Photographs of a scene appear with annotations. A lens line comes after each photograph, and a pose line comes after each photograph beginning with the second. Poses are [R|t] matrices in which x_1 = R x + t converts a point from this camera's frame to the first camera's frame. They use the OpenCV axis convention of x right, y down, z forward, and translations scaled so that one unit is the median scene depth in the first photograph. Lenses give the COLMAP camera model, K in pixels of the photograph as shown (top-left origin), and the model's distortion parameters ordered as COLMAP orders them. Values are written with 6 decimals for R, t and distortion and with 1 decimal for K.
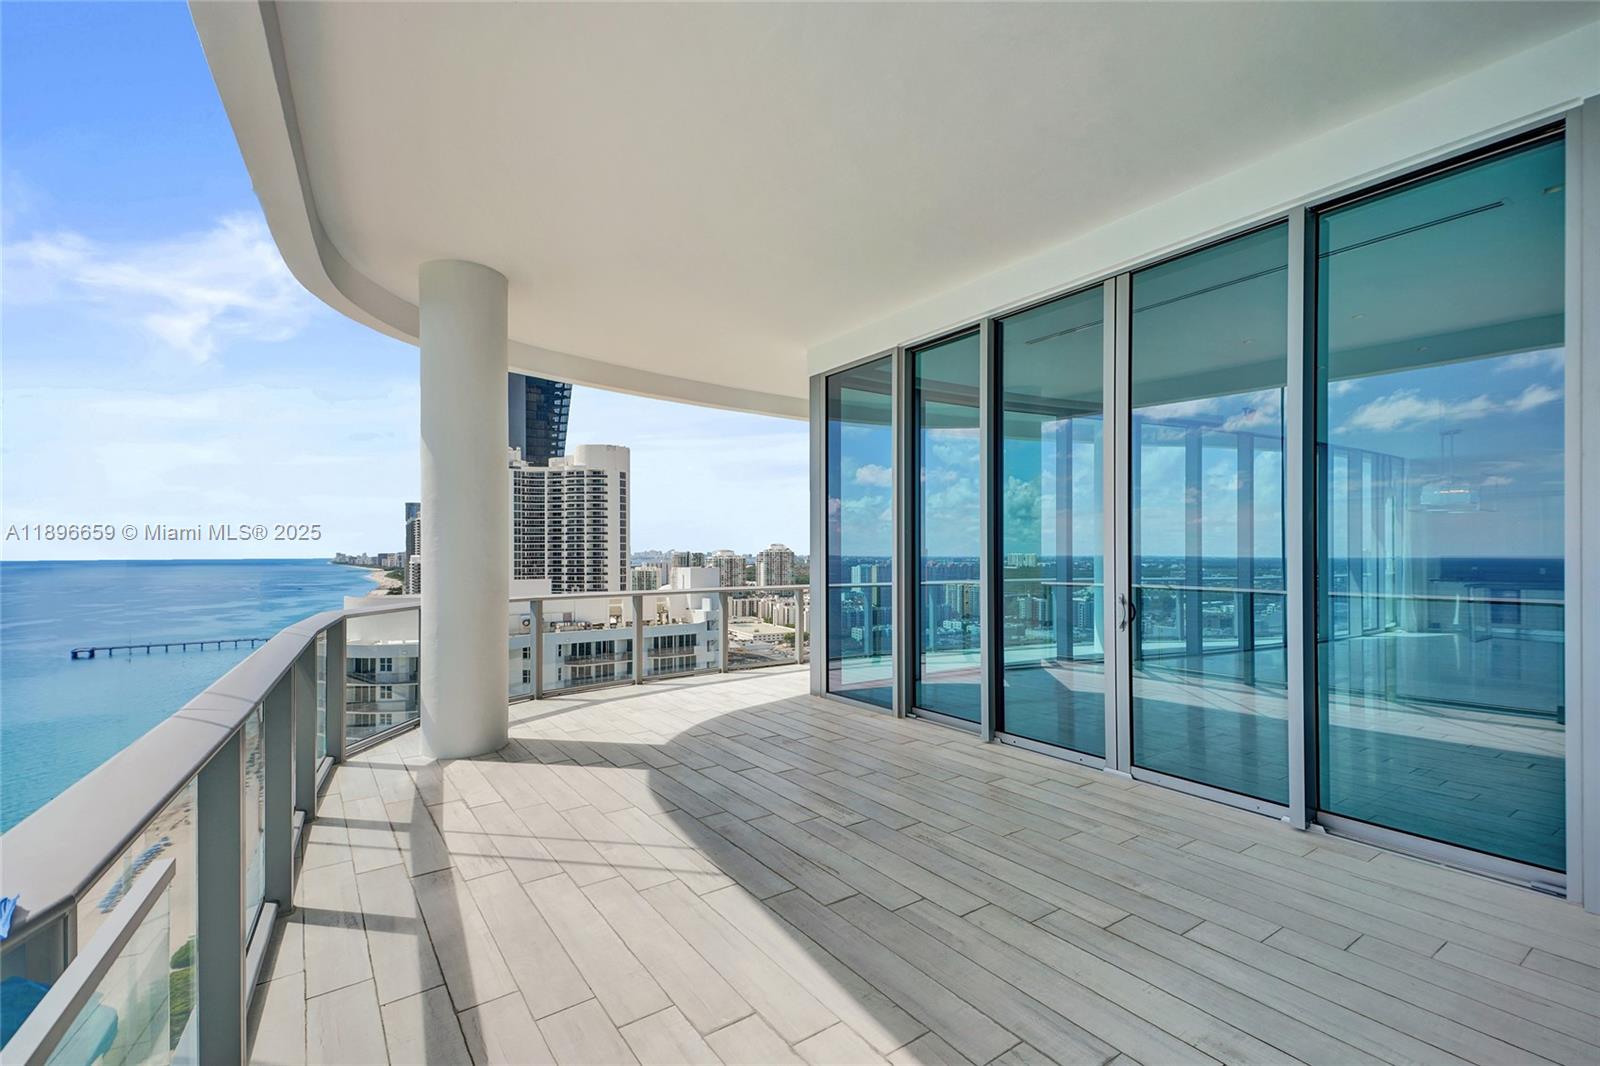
lens RADIAL K [[702.6, 0, 797.6], [0, 702.6, 550.2], [0, 0, 1]] dist [0.050151, 0.000120]
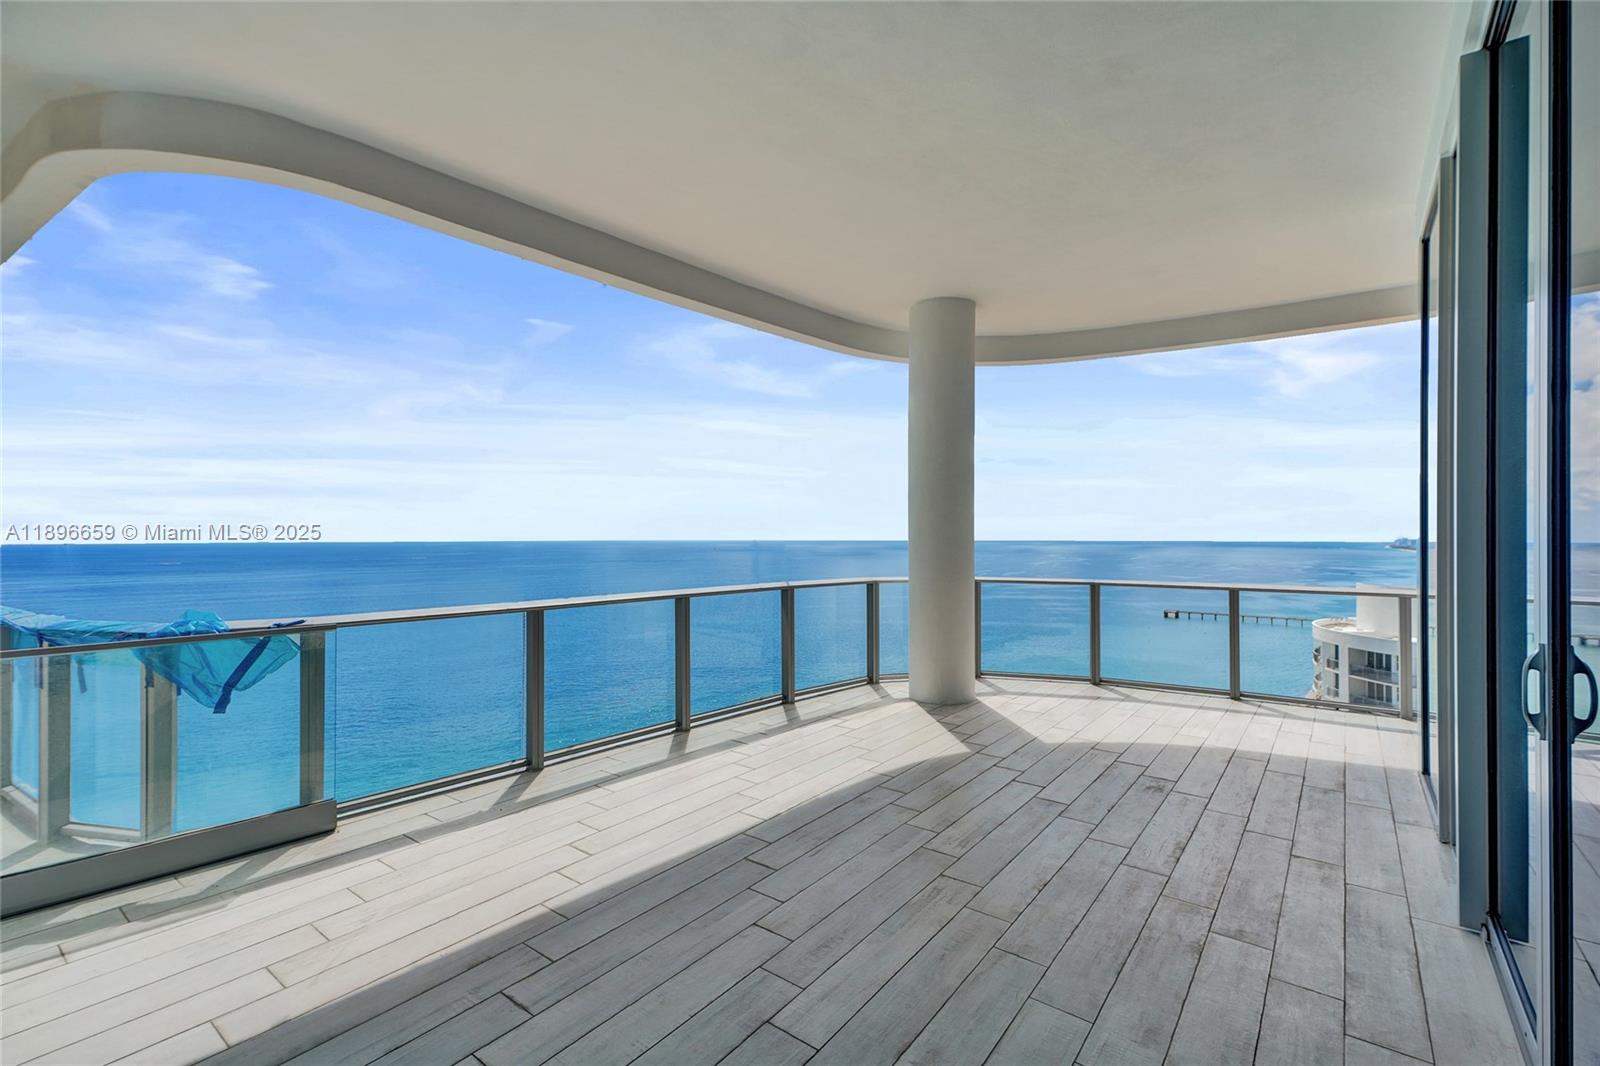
lens RADIAL K [[704.5, 0, 798.3], [0, 704.5, 537.5], [0, 0, 1]] dist [0.021206, -0.000455]
pose [[0.298647, 0.004713, -0.954352, 0.631535], [0.000715, 0.999986, 0.005162, 0.000805], [0.954363, -0.002224, 0.298640, 0.435230]]
